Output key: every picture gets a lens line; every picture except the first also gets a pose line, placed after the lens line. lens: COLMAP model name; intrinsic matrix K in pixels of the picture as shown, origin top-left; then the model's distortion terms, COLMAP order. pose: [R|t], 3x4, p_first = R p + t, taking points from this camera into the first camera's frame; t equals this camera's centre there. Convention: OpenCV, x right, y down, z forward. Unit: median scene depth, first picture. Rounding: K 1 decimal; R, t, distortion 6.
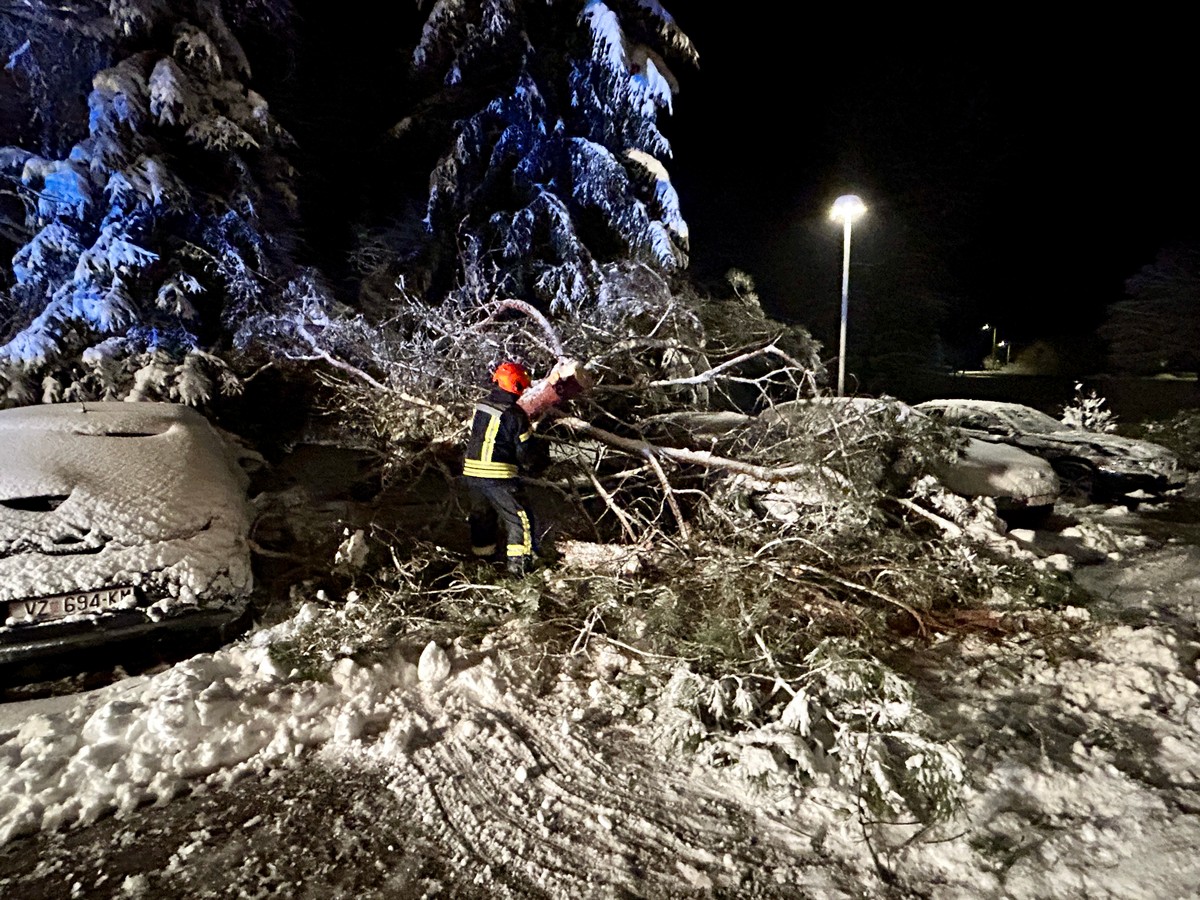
lens RADIAL K [[654.8, 0, 594.7], [0, 654.8, 451.0], [0, 0, 1]] dist [-0.001613, -0.001466]
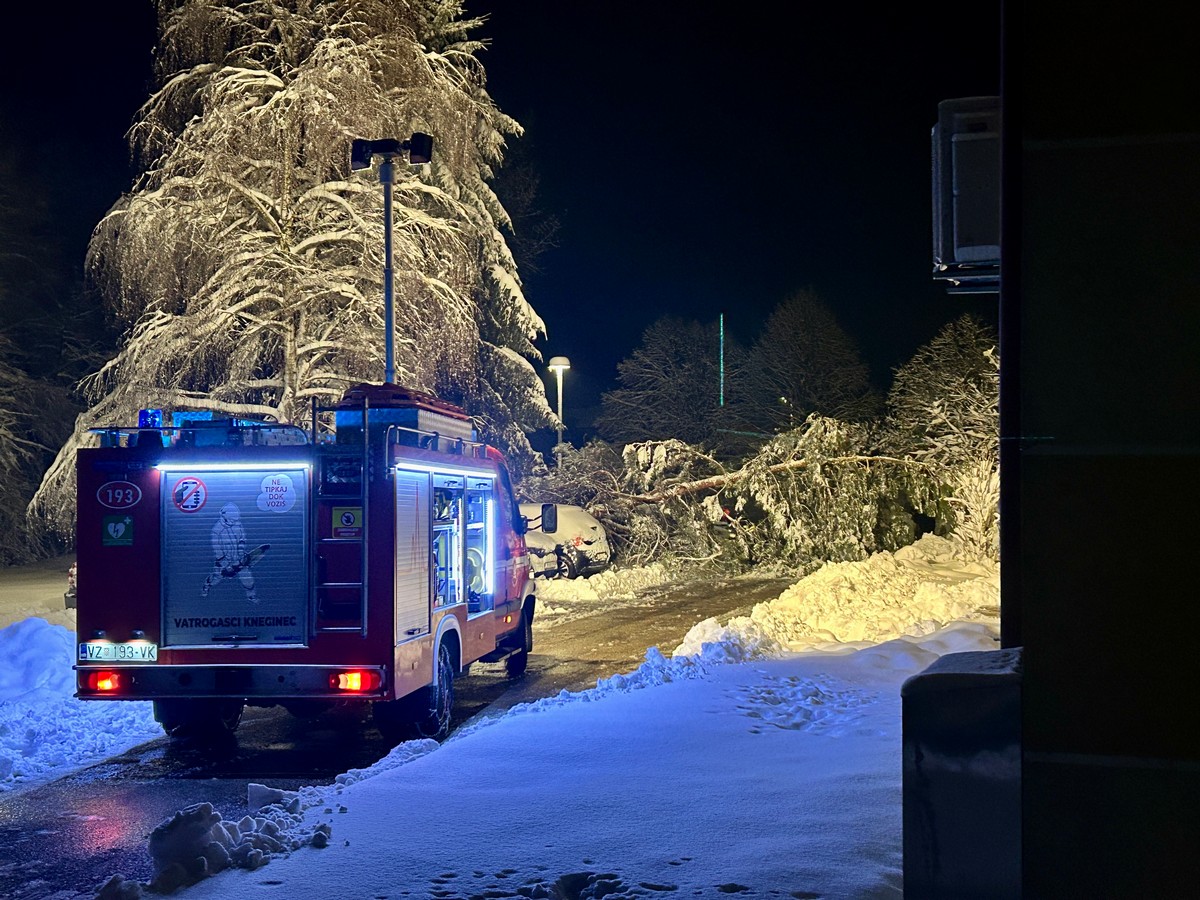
lens RADIAL K [[1538.6, 0, 600.0], [0, 1538.6, 450.0], [0, 0, 1]] dist [0.006829, 0.001474]
pose [[0.747592, 0.013595, 0.664019, -3.280765], [0.070855, 0.992452, -0.100093, 0.252803], [-0.660368, 0.121878, 0.740986, -2.745716]]
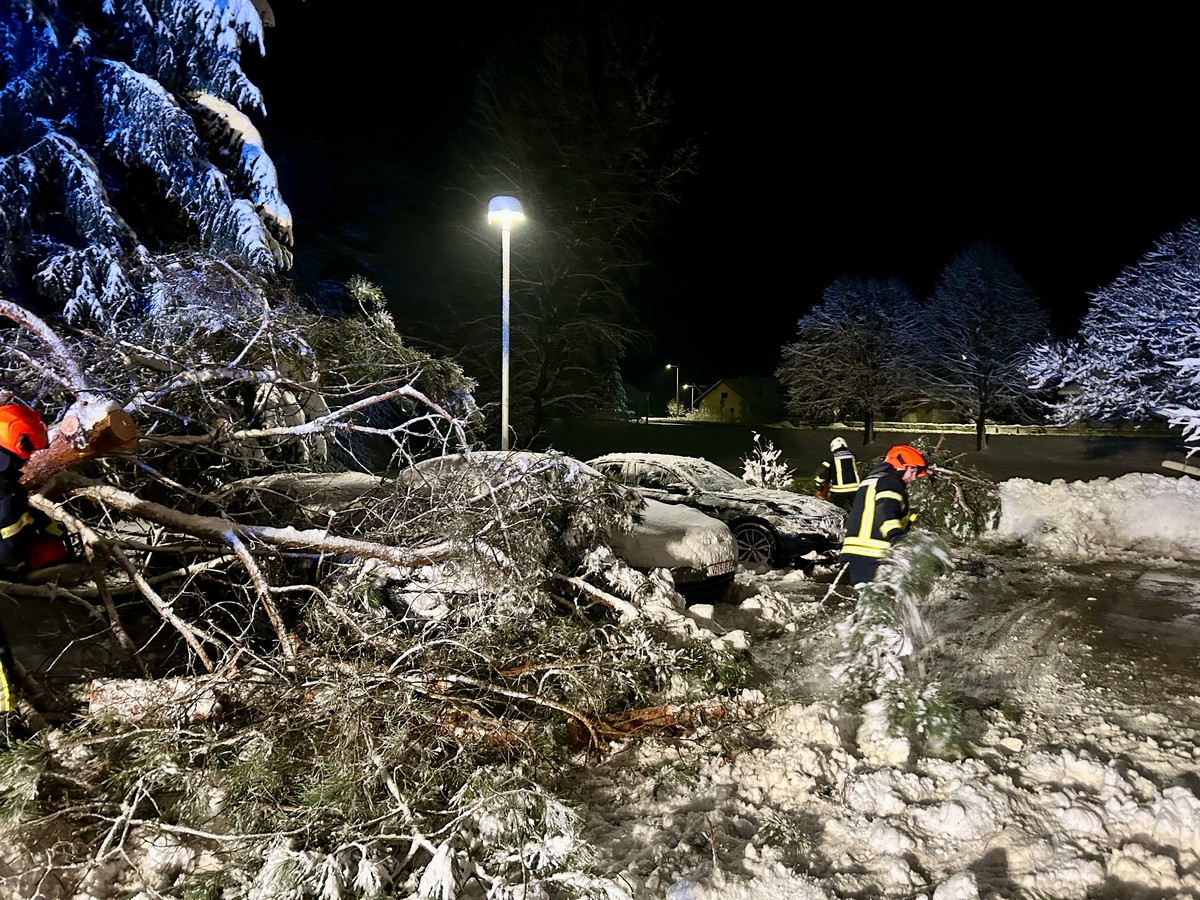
lens RADIAL K [[907.3, 0, 602.7], [0, 907.3, 447.8], [0, 0, 1]] dist [0.071511, -0.075405]
pose [[0.895947, -0.001169, 0.444160, 0.003319], [0.037793, 0.996570, -0.073614, -0.002615], [-0.442551, 0.082740, 0.892918, -0.026545]]
